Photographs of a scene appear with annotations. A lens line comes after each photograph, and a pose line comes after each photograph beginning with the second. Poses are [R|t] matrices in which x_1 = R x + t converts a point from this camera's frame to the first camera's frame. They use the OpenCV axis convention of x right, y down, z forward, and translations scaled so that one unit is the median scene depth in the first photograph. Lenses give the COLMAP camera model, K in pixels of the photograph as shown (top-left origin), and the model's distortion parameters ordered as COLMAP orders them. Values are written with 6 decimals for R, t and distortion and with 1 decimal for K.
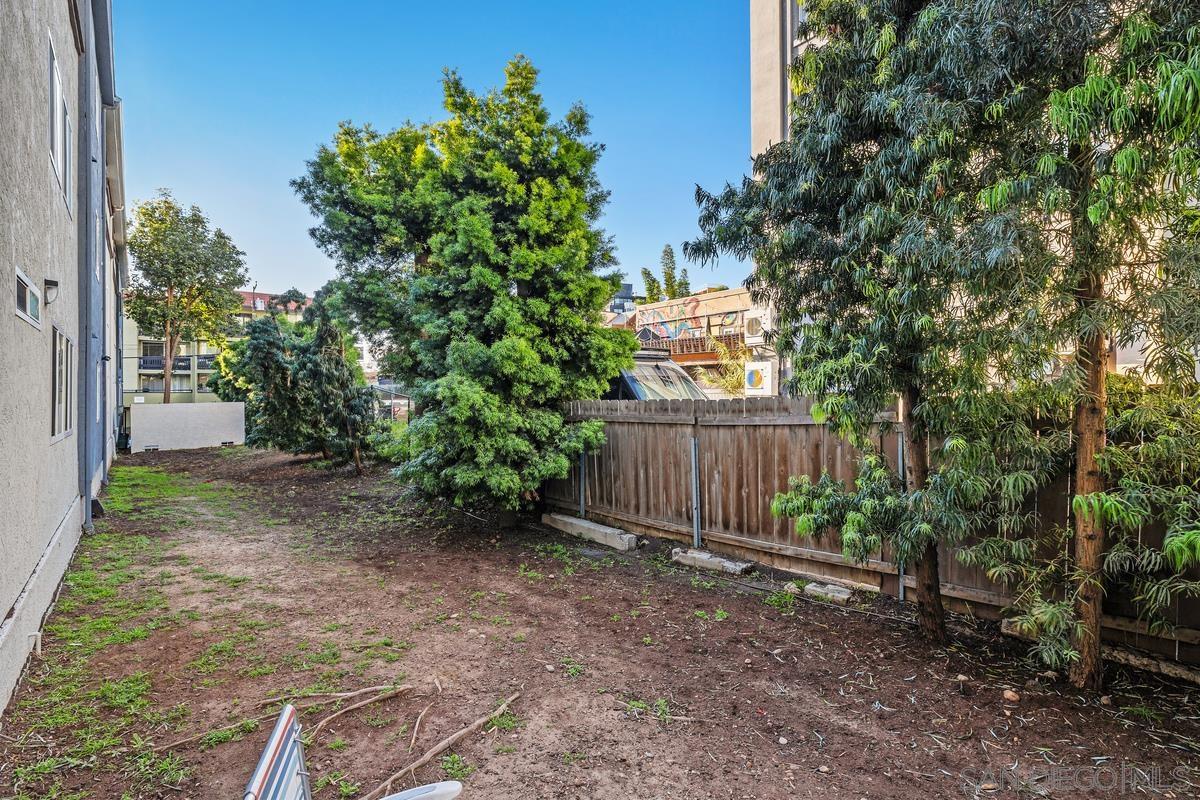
lens RADIAL K [[557.0, 0, 600.0], [0, 557.0, 400.0], [0, 0, 1]] dist [-0.000134, 0.000090]
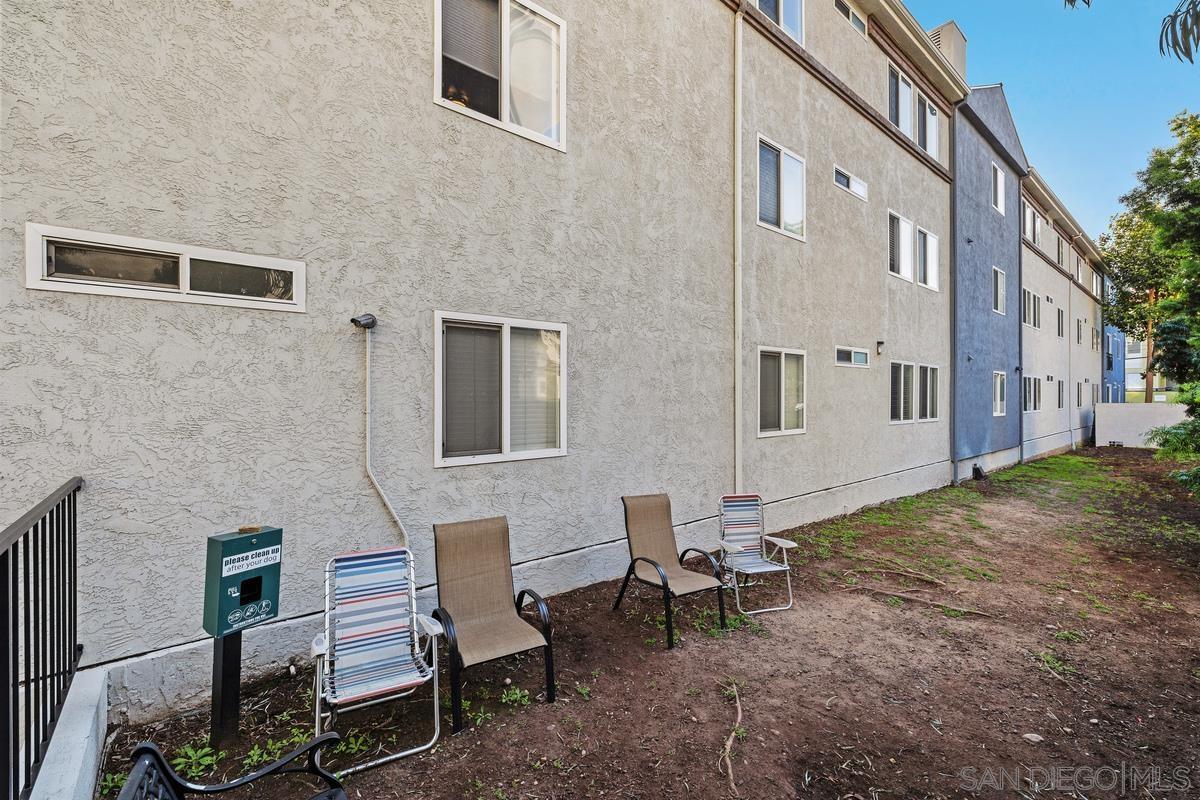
lens RADIAL K [[511.3, 0, 606.5], [0, 511.3, 393.3], [0, 0, 1]] dist [-0.001319, -0.000169]
pose [[0.002120, -0.002033, -0.999996, 1.038893], [-0.004402, 0.999988, -0.002042, -0.026279], [0.999988, 0.004406, 0.002111, 0.018055]]
